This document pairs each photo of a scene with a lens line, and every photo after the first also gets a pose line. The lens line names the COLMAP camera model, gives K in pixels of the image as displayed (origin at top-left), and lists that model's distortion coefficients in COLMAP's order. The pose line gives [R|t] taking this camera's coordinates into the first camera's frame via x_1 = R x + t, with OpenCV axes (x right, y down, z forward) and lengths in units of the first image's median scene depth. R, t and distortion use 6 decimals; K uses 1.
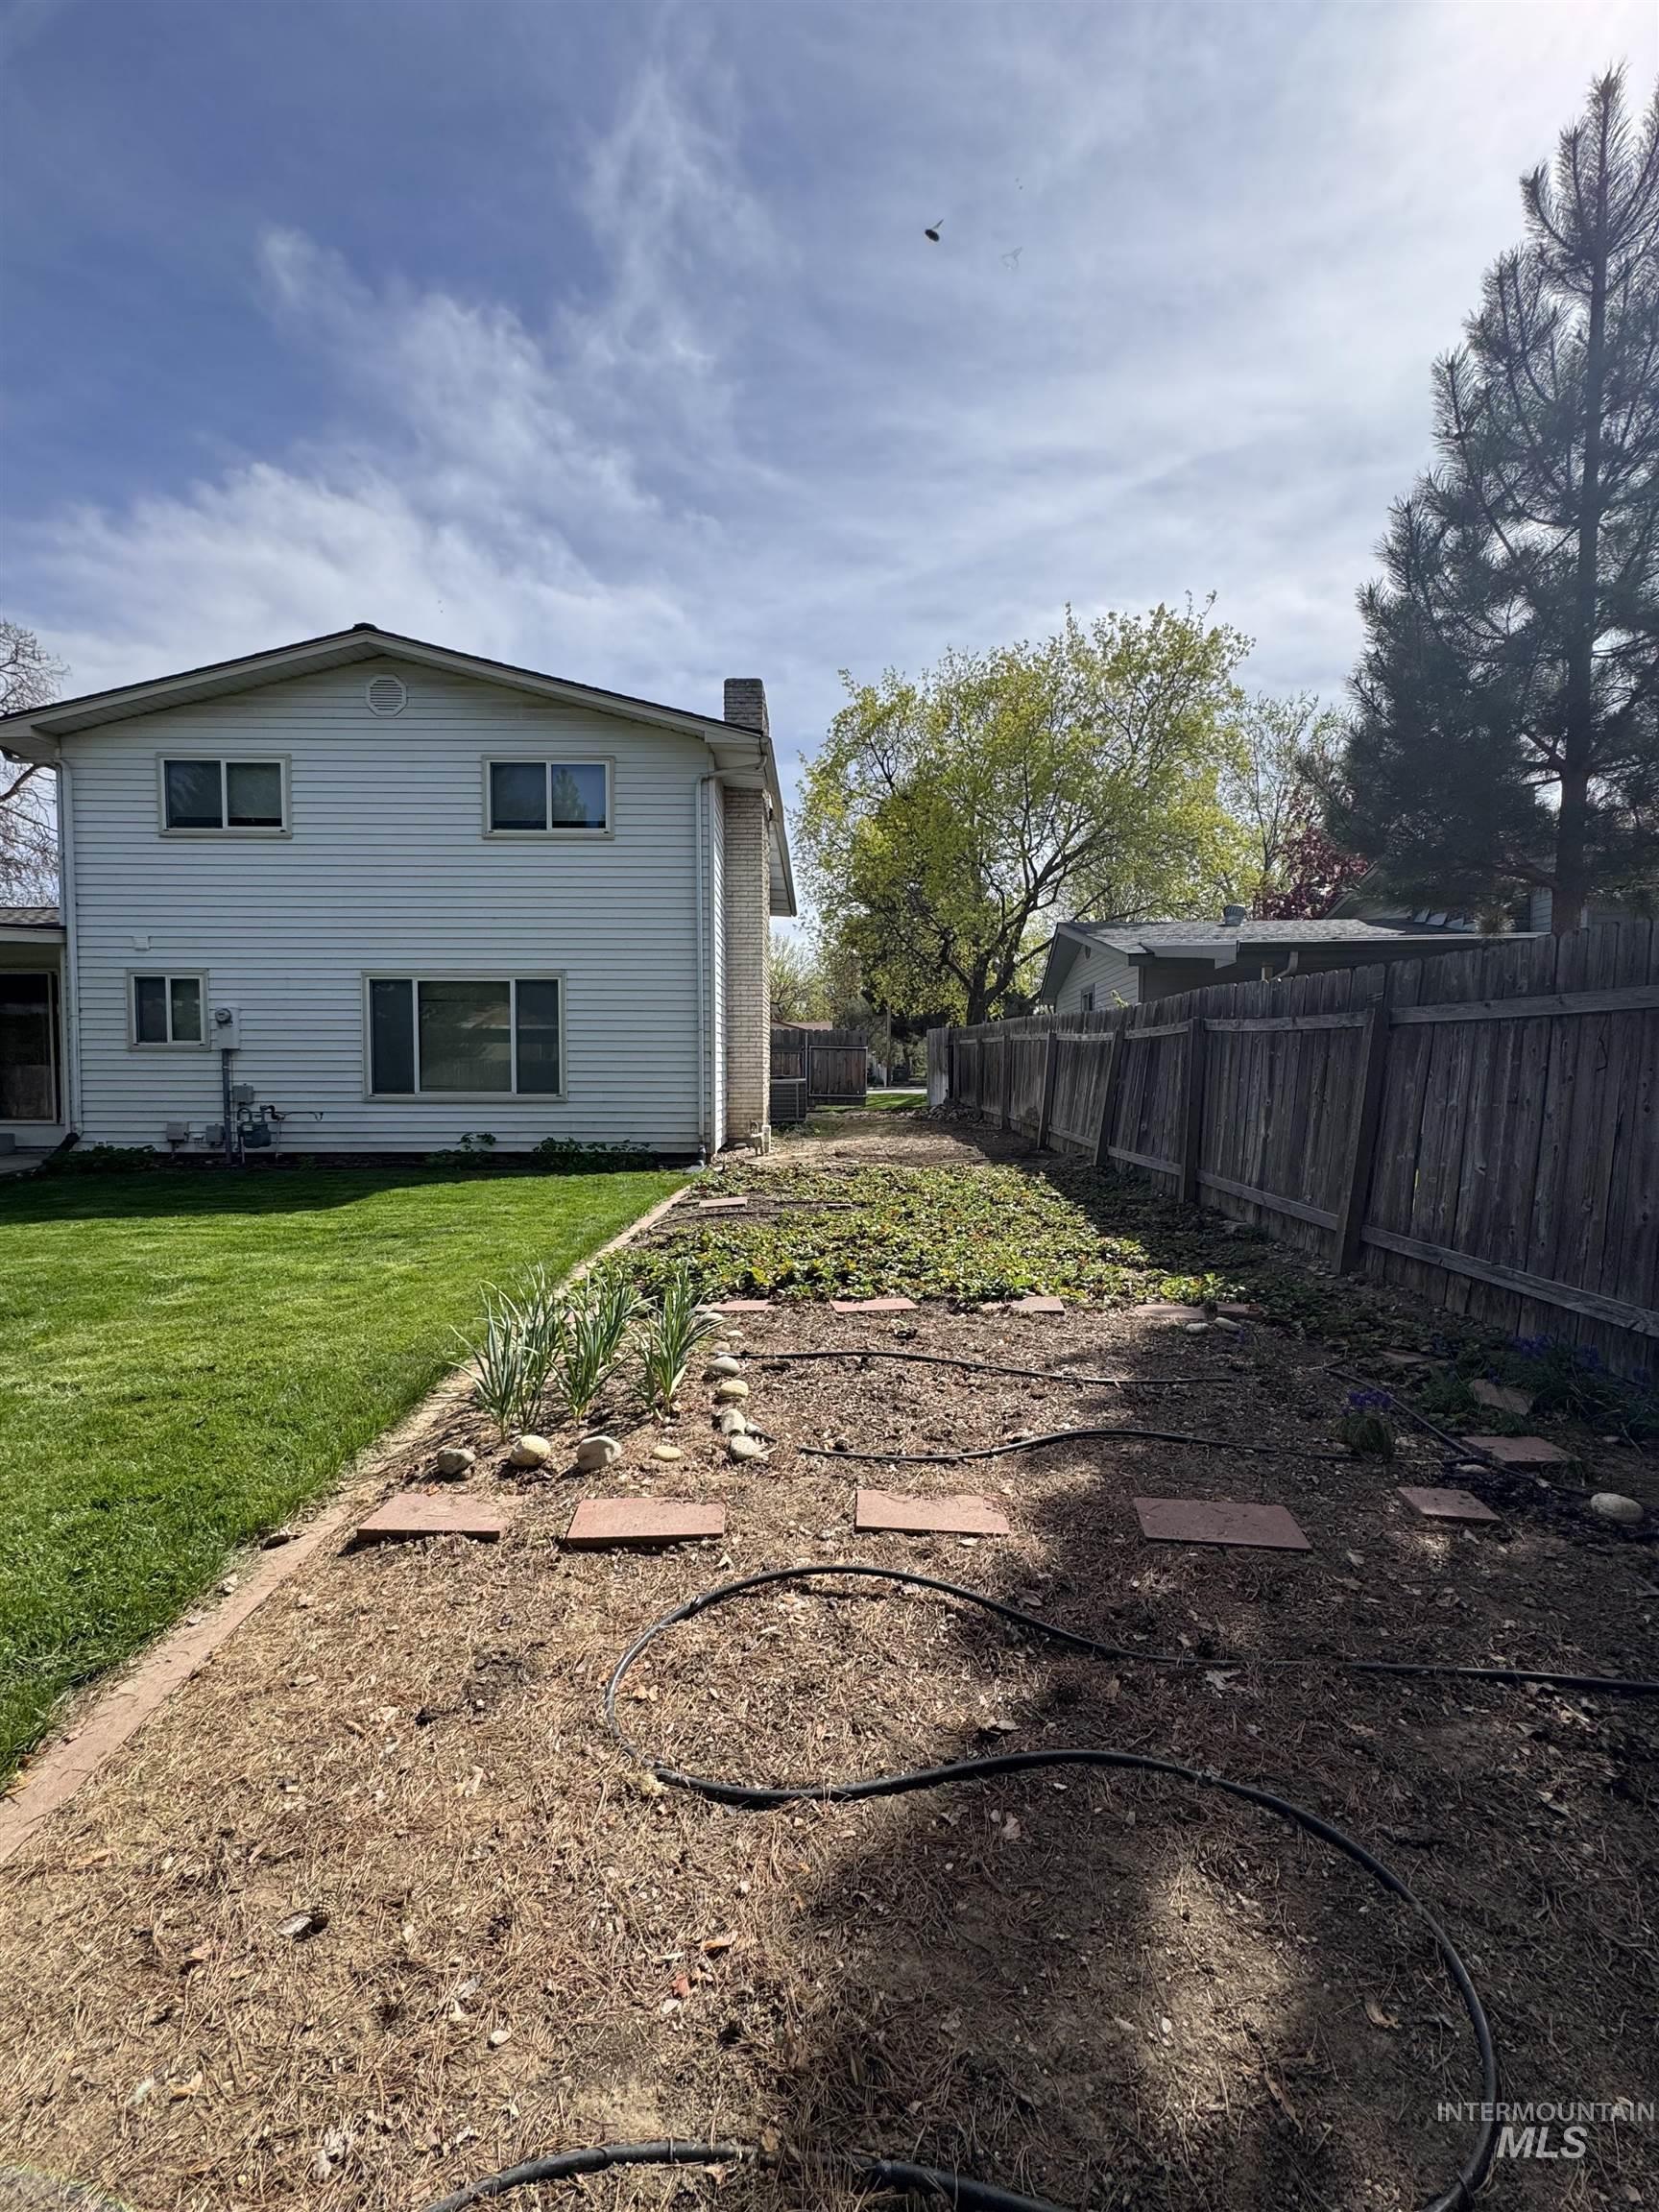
lens RADIAL K [[882.4, 0, 823.2], [0, 882.4, 1105.2], [0, 0, 1]] dist [-0.000537, 0.000095]
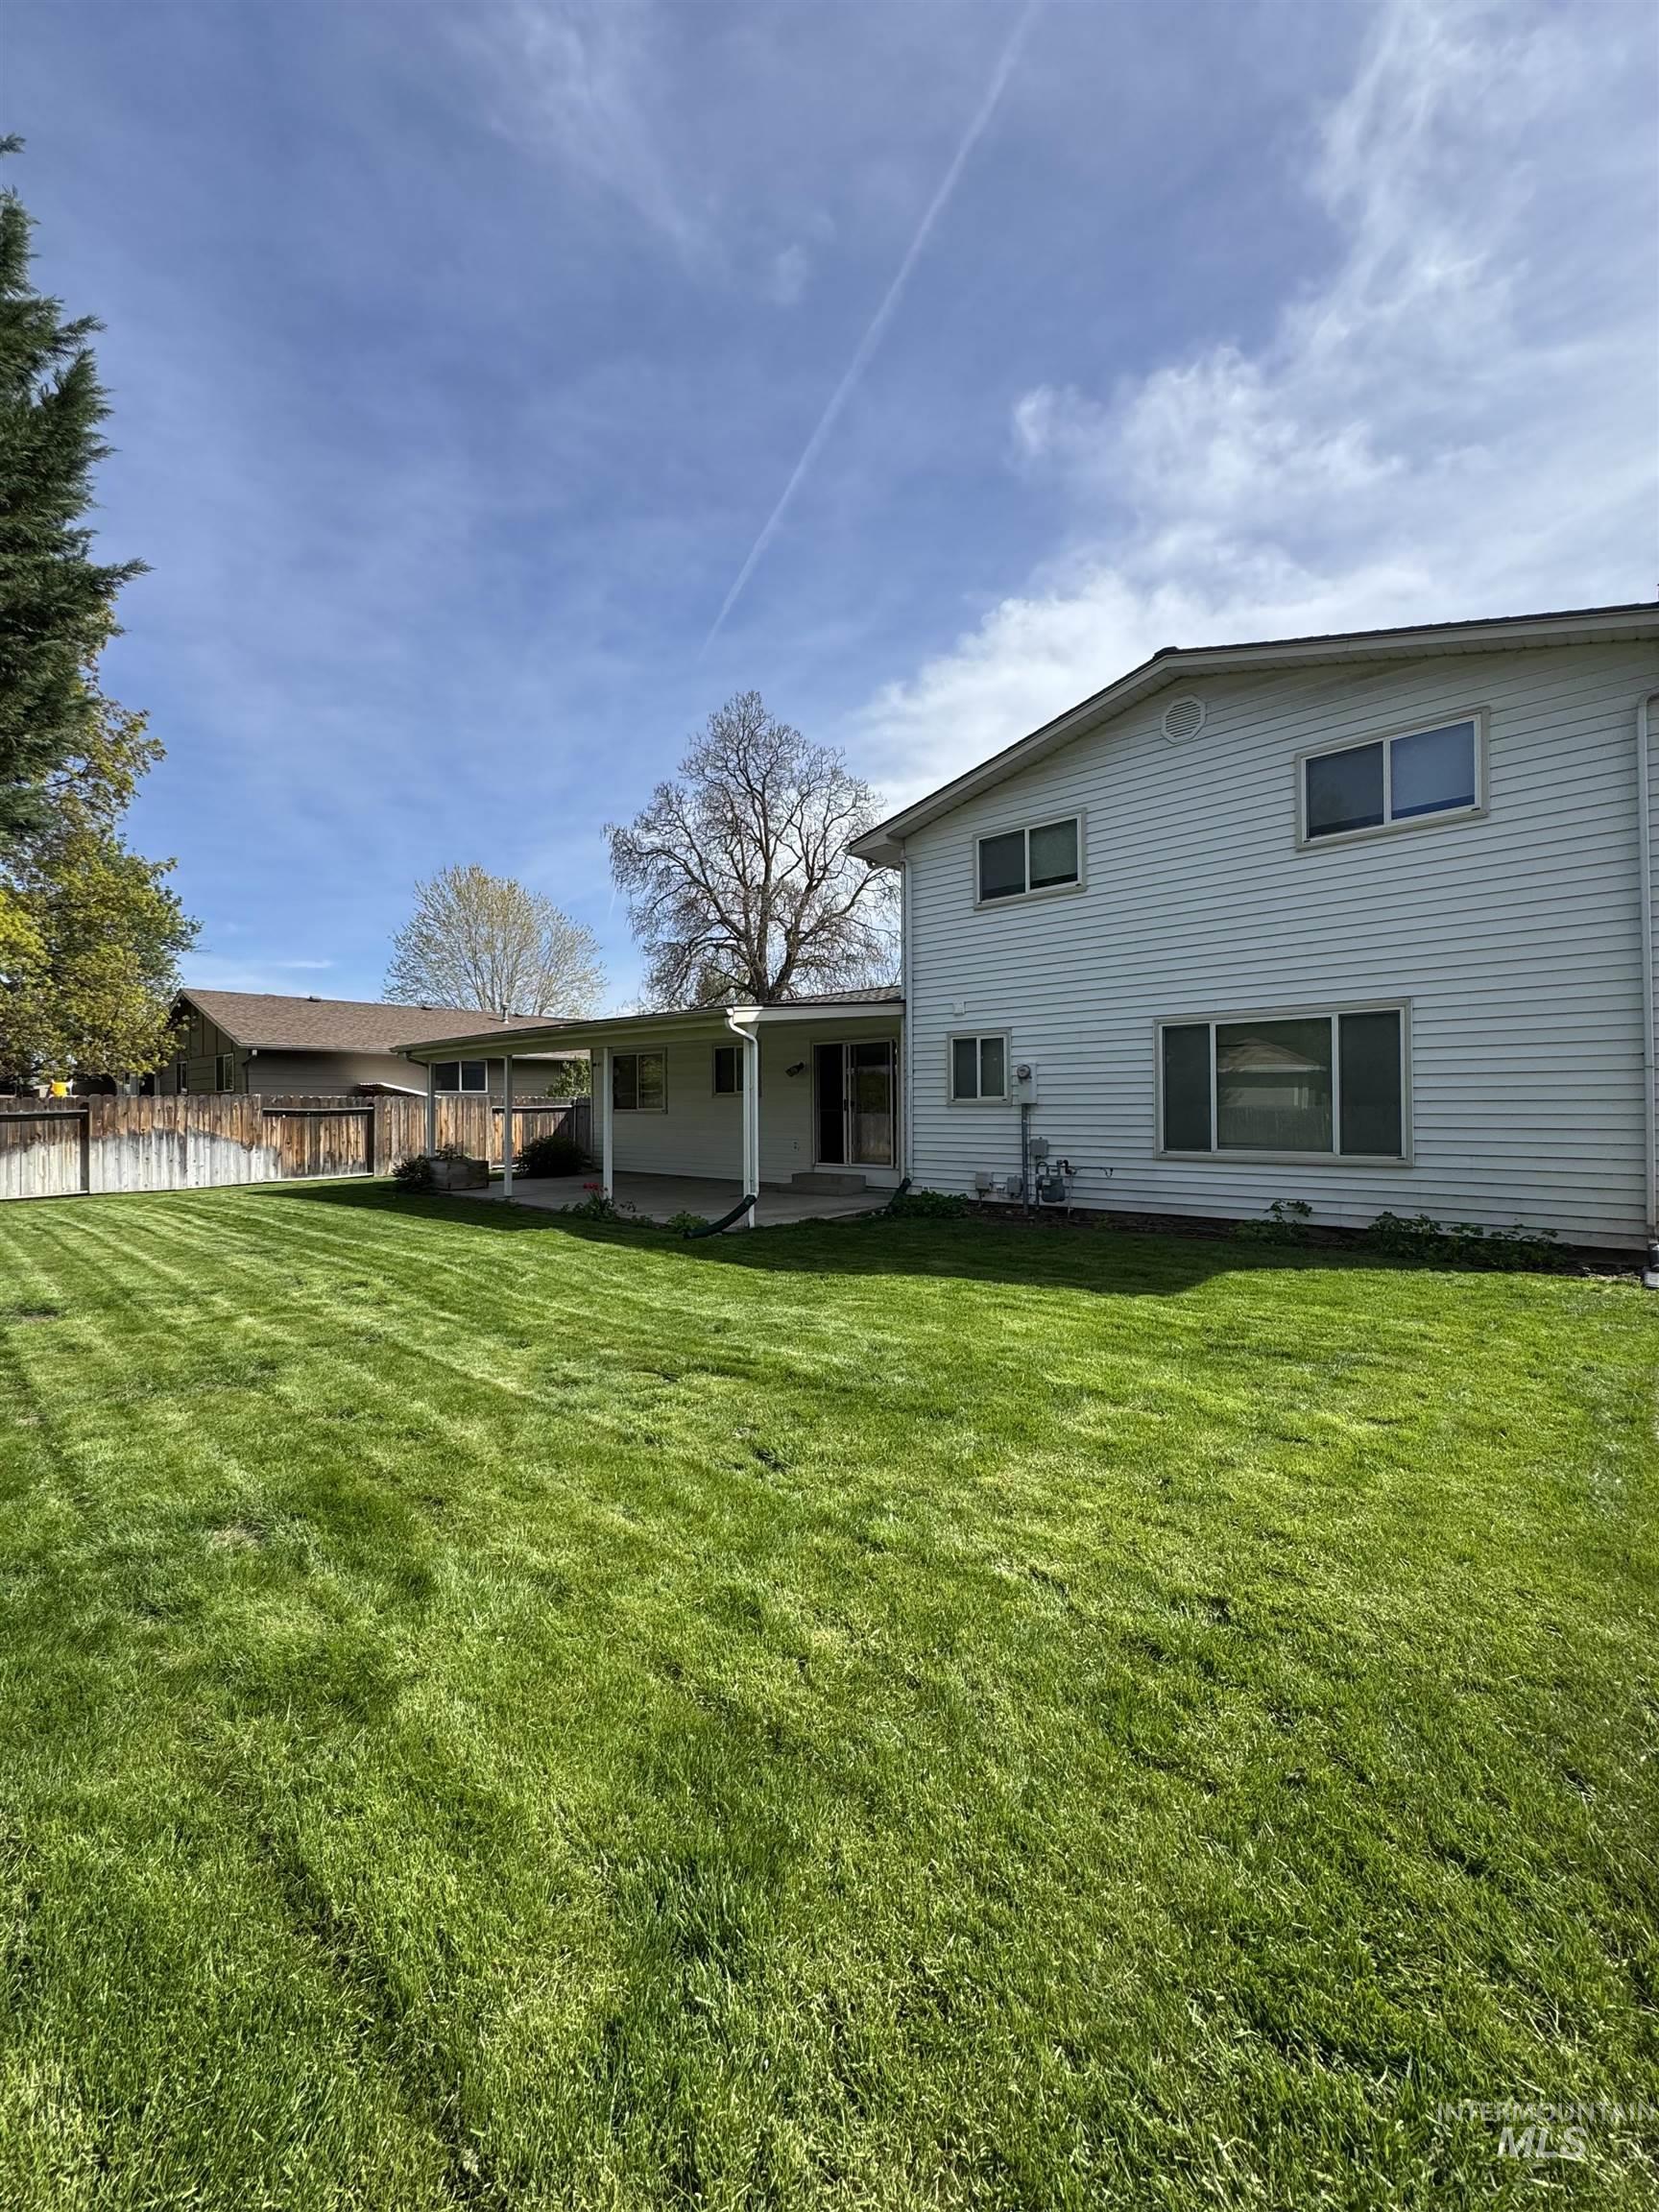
lens RADIAL K [[882.3, 0, 830.9], [0, 882.3, 1108.8], [0, 0, 1]] dist [-0.003659, 0.000352]
pose [[0.729844, -0.007341, -0.683574, -0.136428], [-0.022201, 0.999160, -0.034434, -0.016902], [0.683253, 0.040308, 0.729068, 0.090970]]
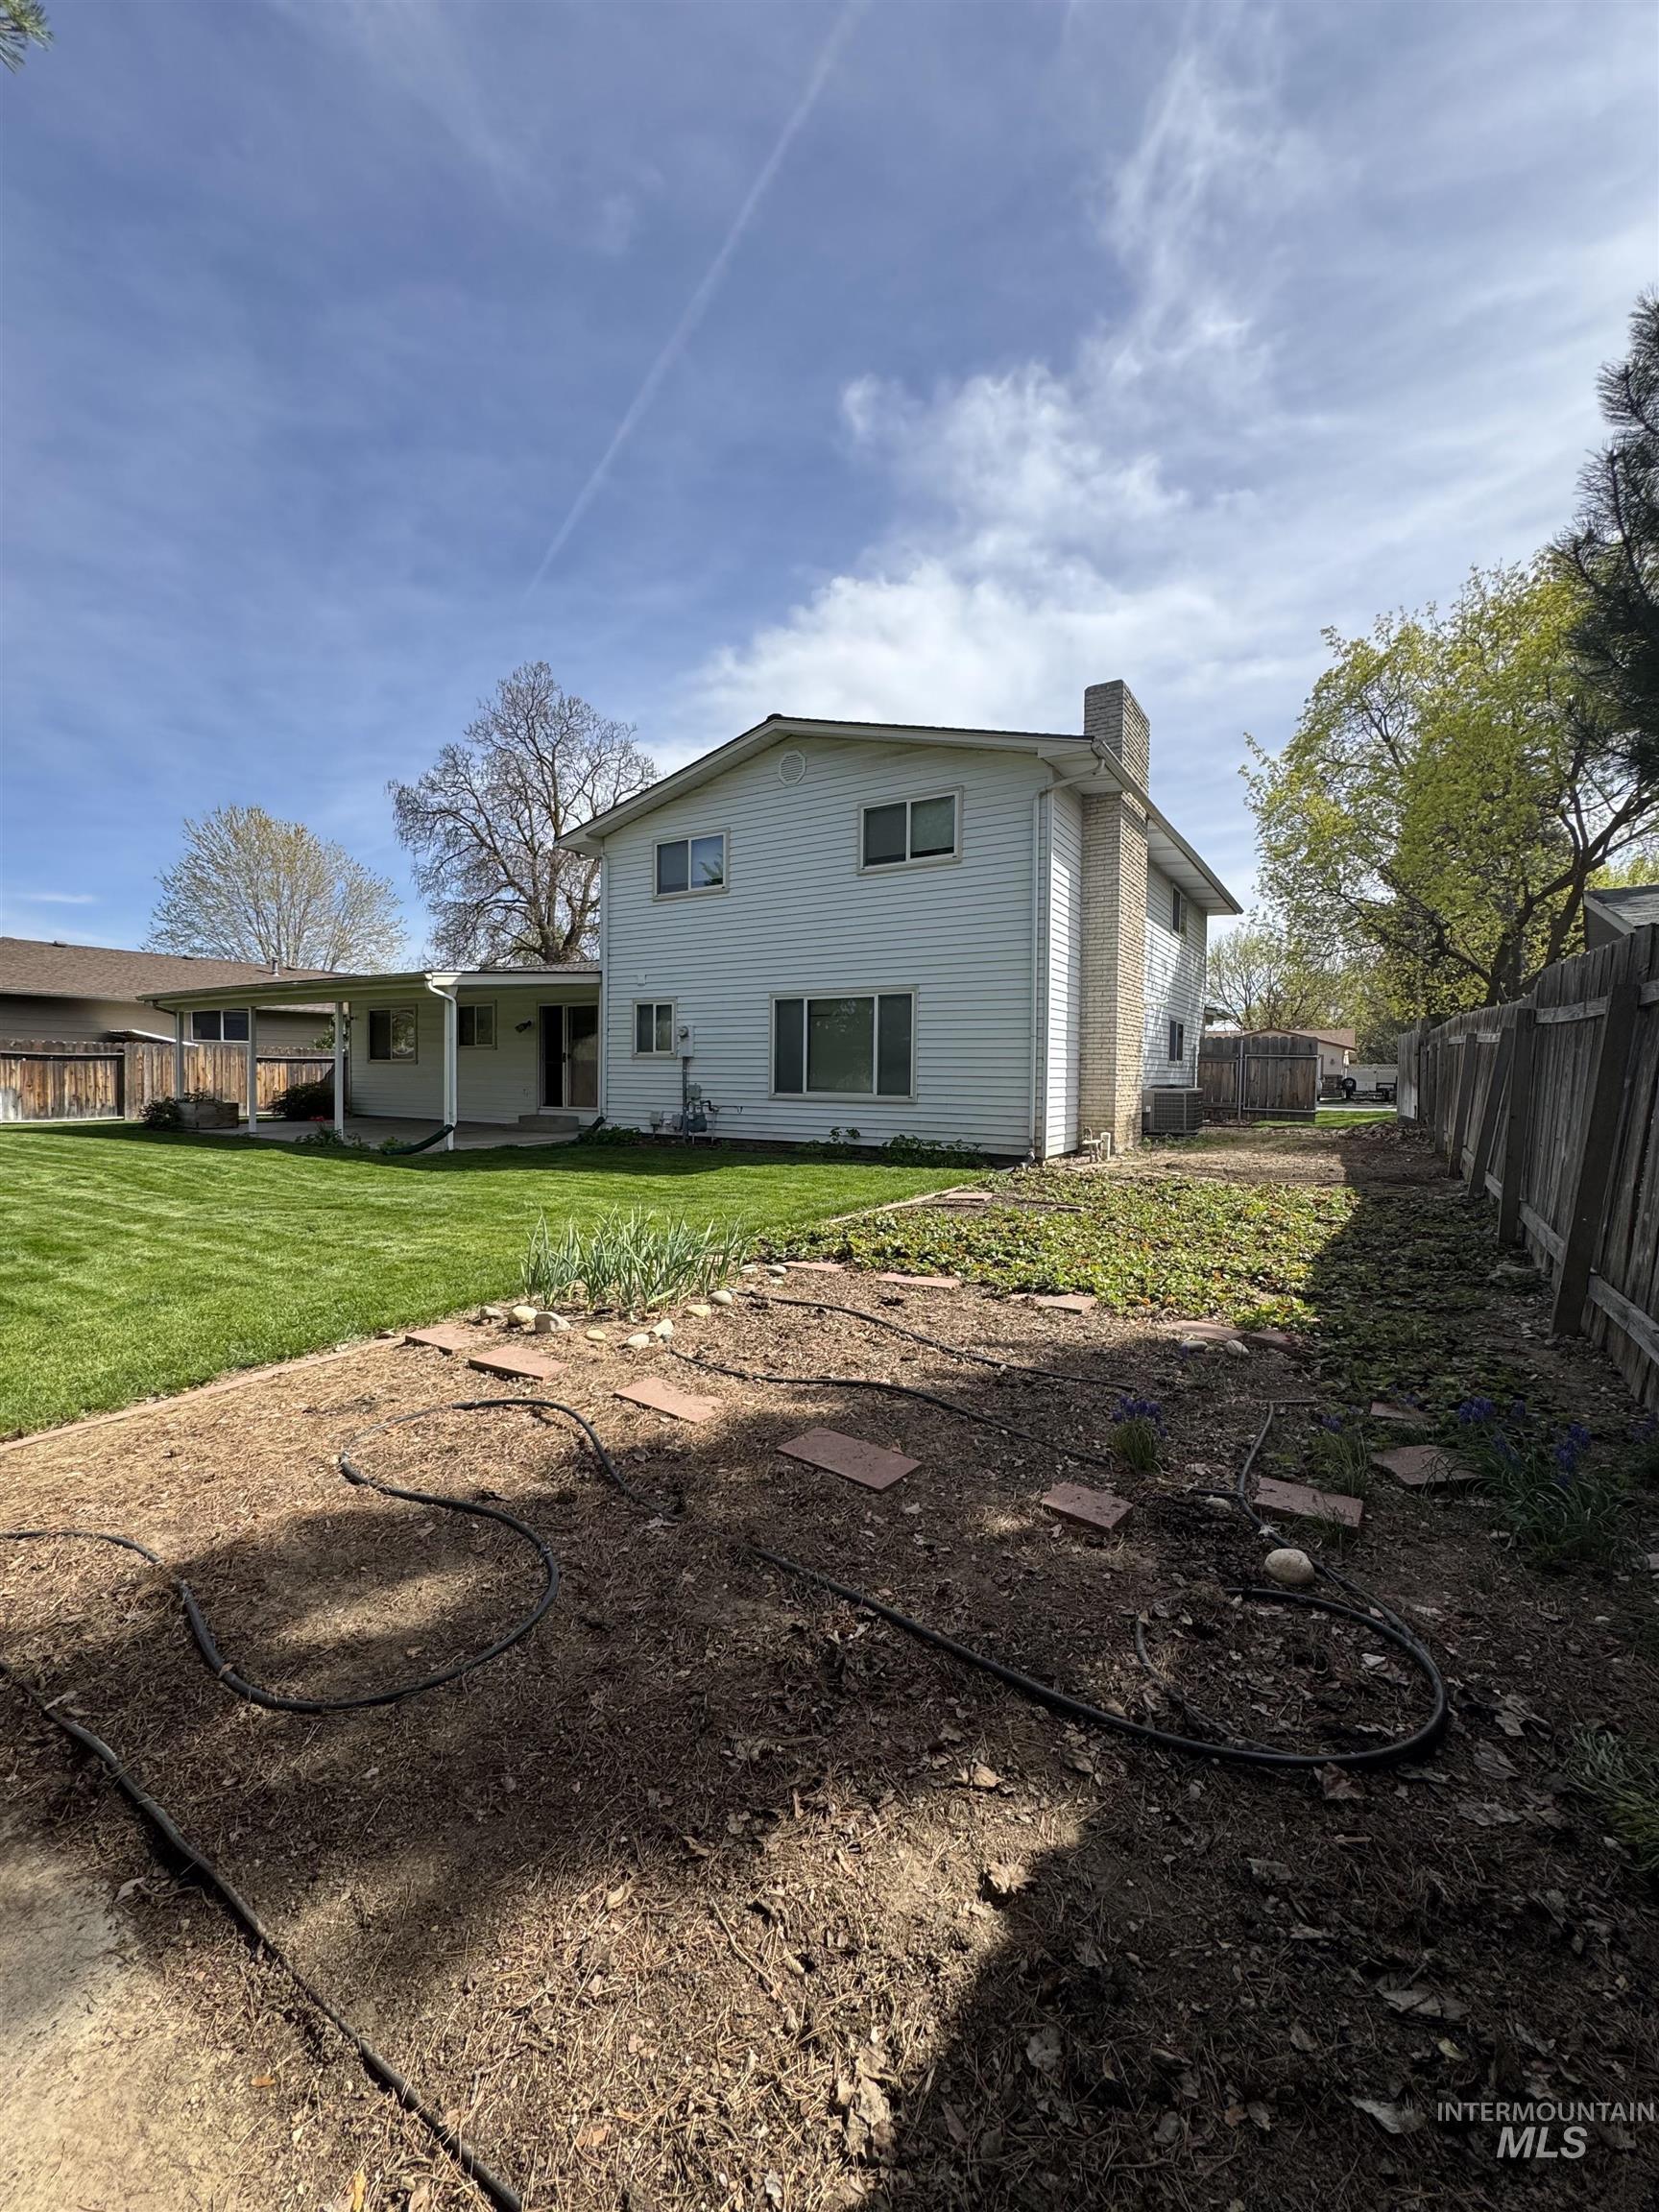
lens RADIAL K [[883.0, 0, 827.2], [0, 883.0, 1099.0], [0, 0, 1]] dist [-0.003395, 0.000573]
pose [[0.839539, 0.022274, -0.542843, 0.217609], [-0.034729, 0.999316, -0.012706, 0.008788], [0.542188, 0.029520, 0.839738, 0.009605]]
